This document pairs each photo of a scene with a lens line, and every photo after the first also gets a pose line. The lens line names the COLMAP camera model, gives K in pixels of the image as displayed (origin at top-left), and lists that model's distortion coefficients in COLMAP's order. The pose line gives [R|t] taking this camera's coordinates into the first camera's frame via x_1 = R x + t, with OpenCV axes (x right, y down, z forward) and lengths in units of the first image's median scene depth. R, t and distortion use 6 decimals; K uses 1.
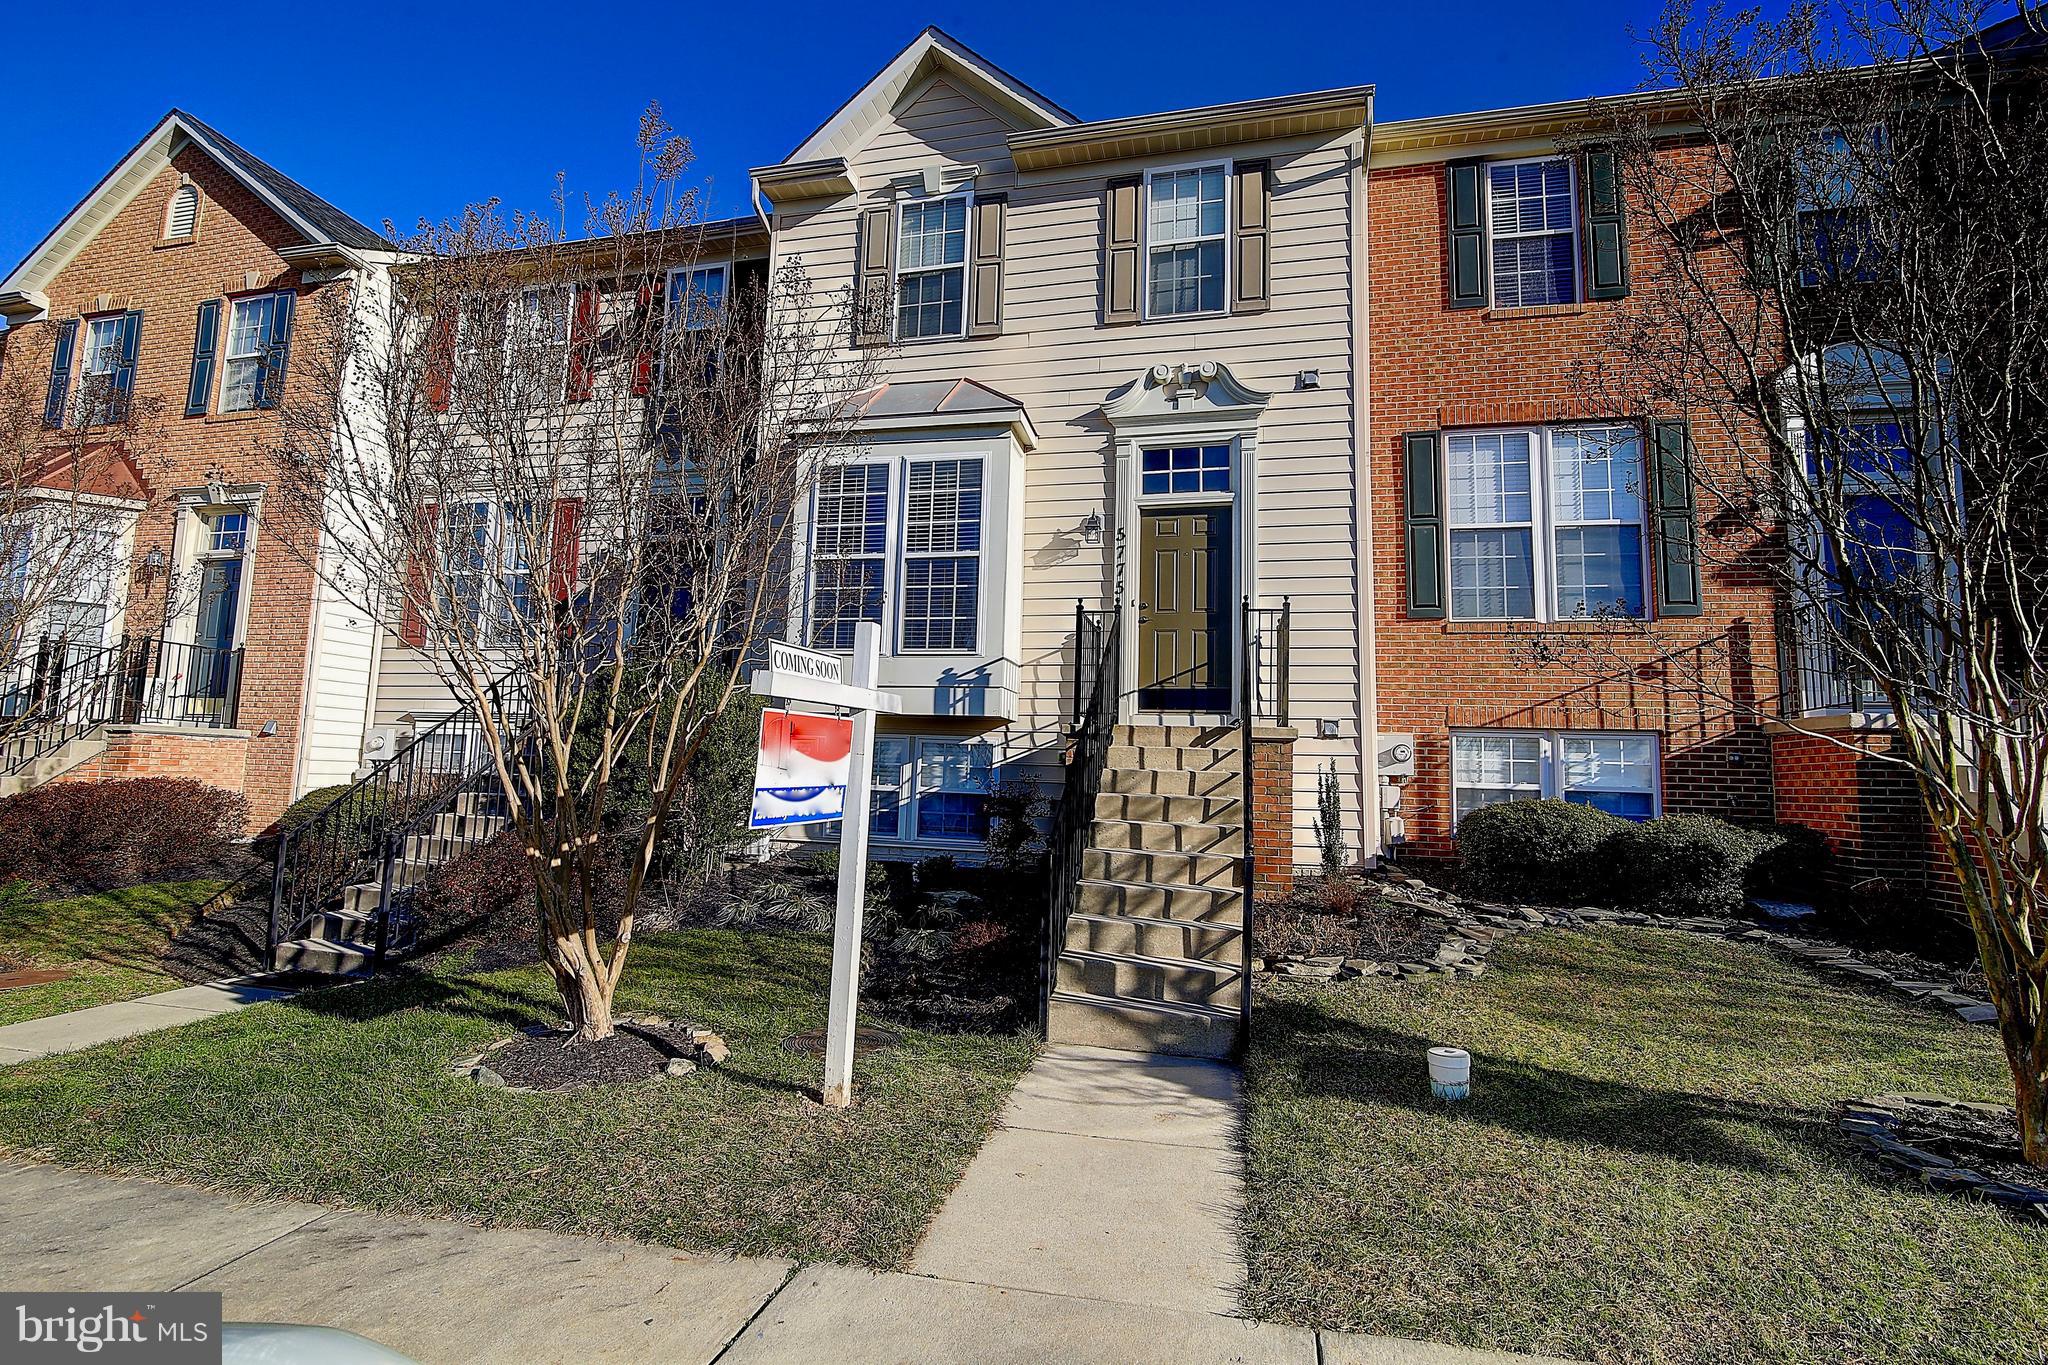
lens RADIAL K [[938.7, 0, 1026.1], [0, 938.7, 678.6], [0, 0, 1]] dist [-0.020551, 0.001936]
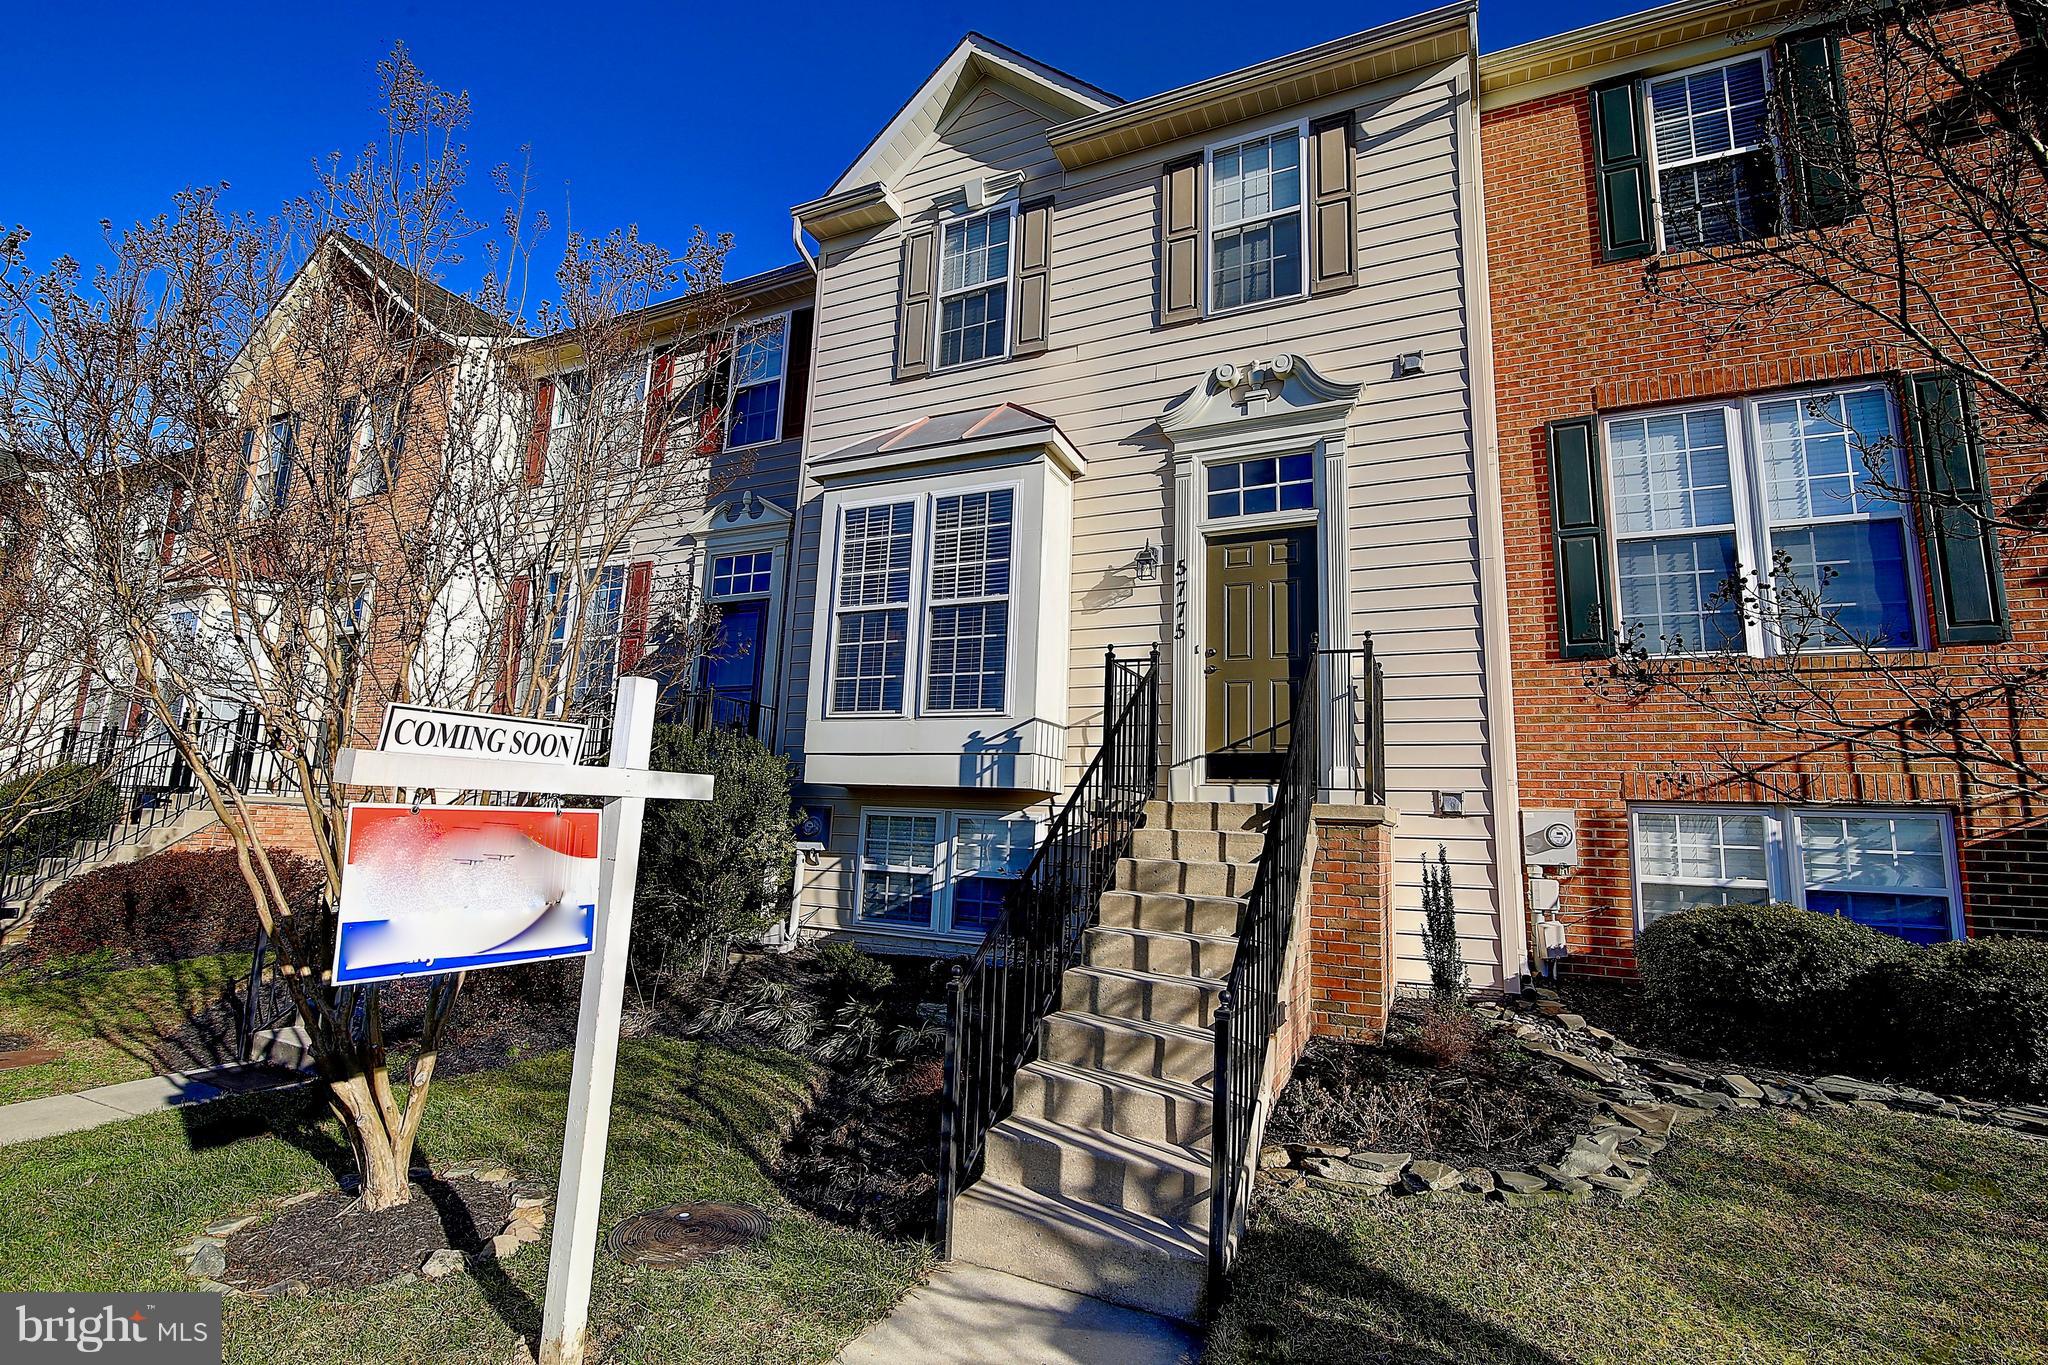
lens RADIAL K [[938.7, 0, 1026.1], [0, 938.7, 678.6], [0, 0, 1]] dist [-0.020551, 0.001936]
pose [[0.979066, -0.025502, -0.201937, 0.133888], [0.012658, 0.997828, -0.064638, -0.003622], [0.203147, 0.060729, 0.977263, 0.166982]]
